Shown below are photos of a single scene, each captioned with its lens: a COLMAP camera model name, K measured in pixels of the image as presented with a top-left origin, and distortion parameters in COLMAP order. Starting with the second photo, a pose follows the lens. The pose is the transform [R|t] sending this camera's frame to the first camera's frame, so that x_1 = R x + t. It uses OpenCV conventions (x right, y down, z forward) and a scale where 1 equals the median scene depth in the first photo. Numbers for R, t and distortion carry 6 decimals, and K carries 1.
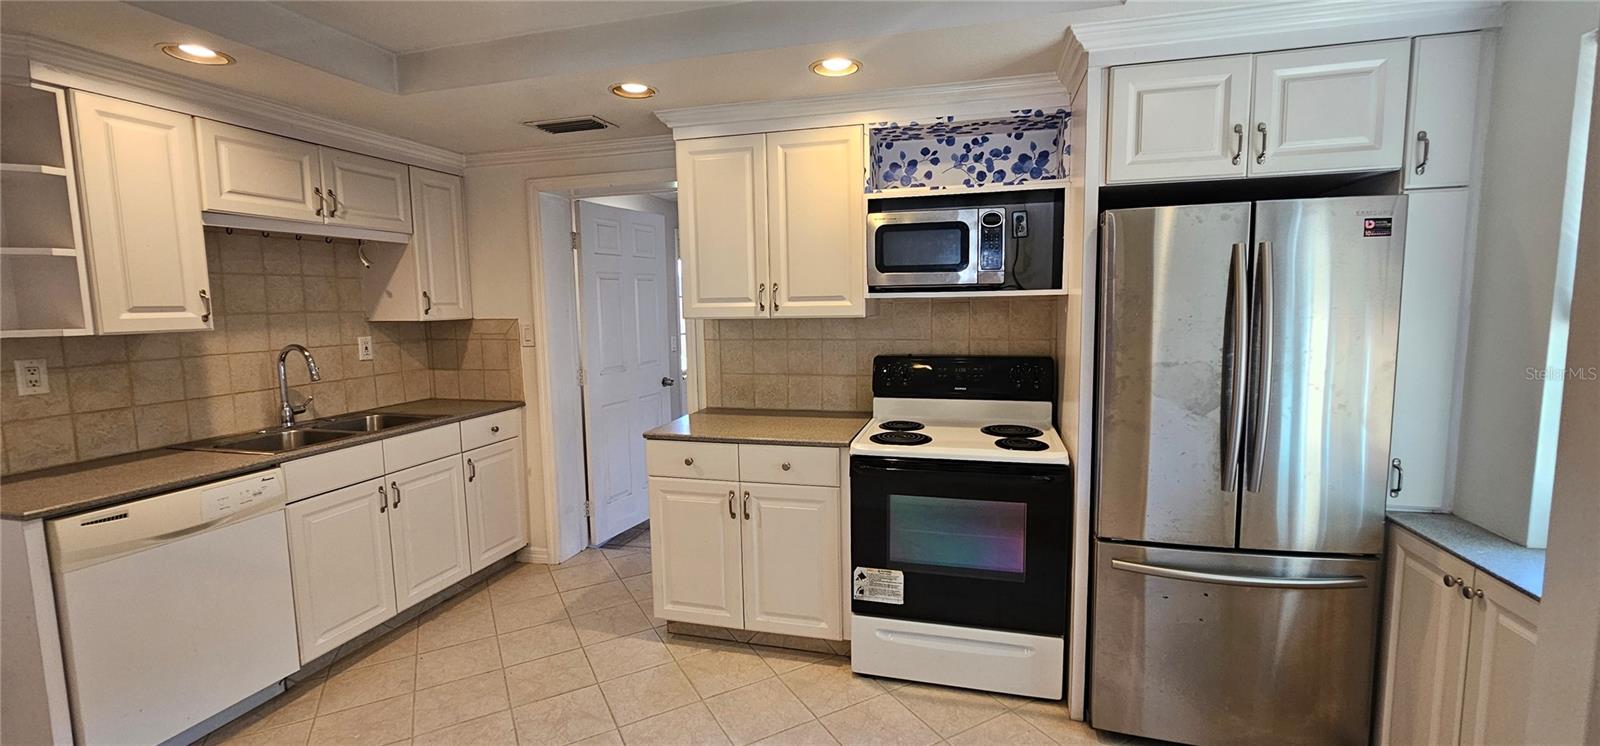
lens RADIAL K [[653.8, 0, 798.1], [0, 653.8, 369.7], [0, 0, 1]] dist [-0.000063, 0.000071]
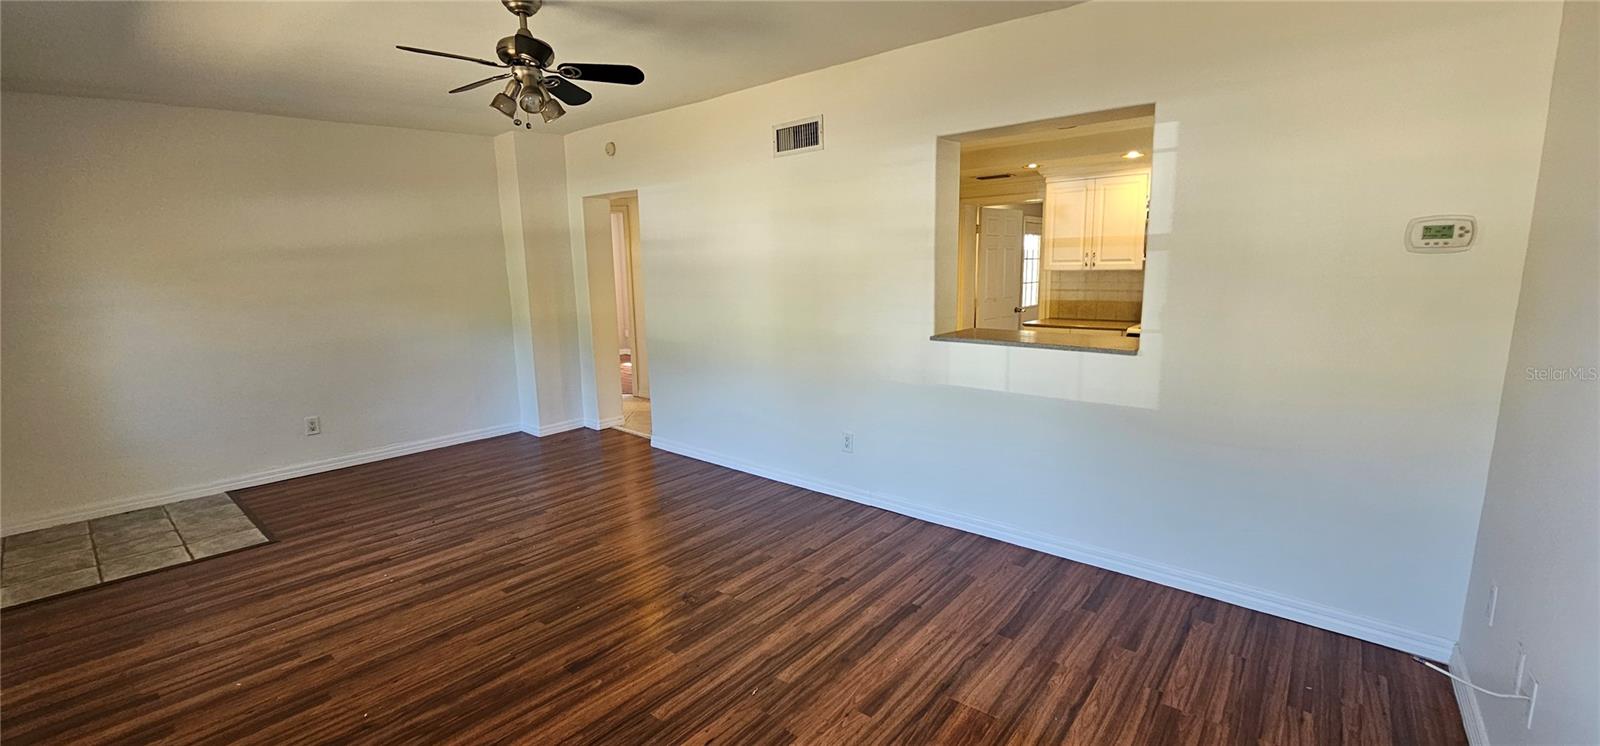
lens RADIAL K [[653.8, 0, 804.9], [0, 653.8, 370.8], [0, 0, 1]] dist [-0.000063, 0.000071]
pose [[0.905793, 0.073734, -0.417255, 0.024765], [-0.046967, 0.996146, 0.074073, 0.124348], [0.421109, -0.047498, 0.905766, -1.230980]]
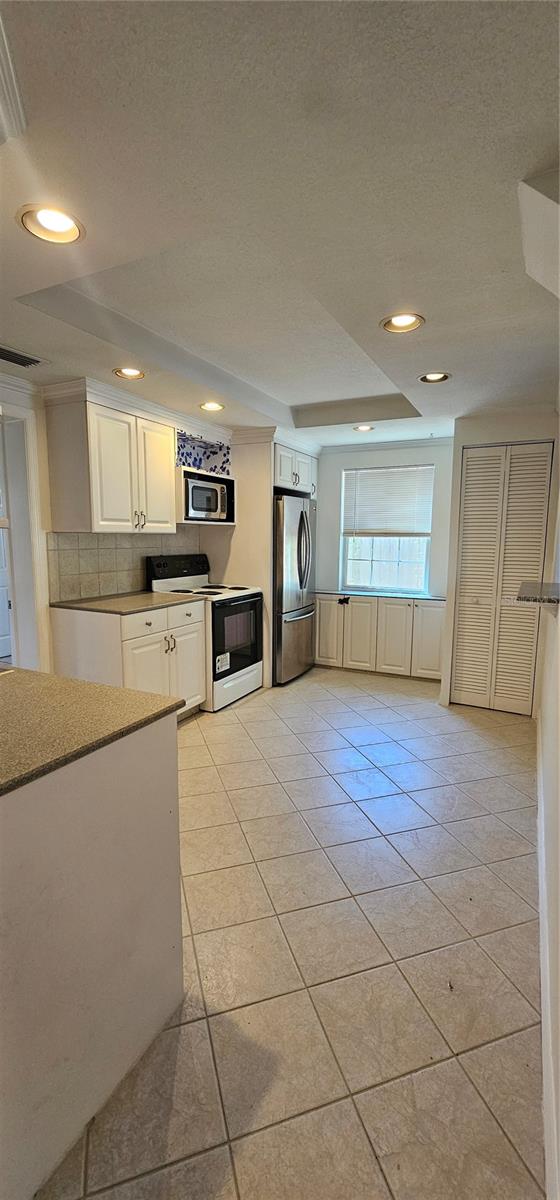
lens RADIAL K [[490.4, 0, 281.1], [0, 490.4, 603.9], [0, 0, 1]] dist [-0.000063, 0.000071]
pose [[0.208003, -0.118372, 0.970939, -1.200282], [0.091485, 0.990653, 0.101176, 0.003936], [-0.973840, 0.067782, 0.216888, 0.423147]]
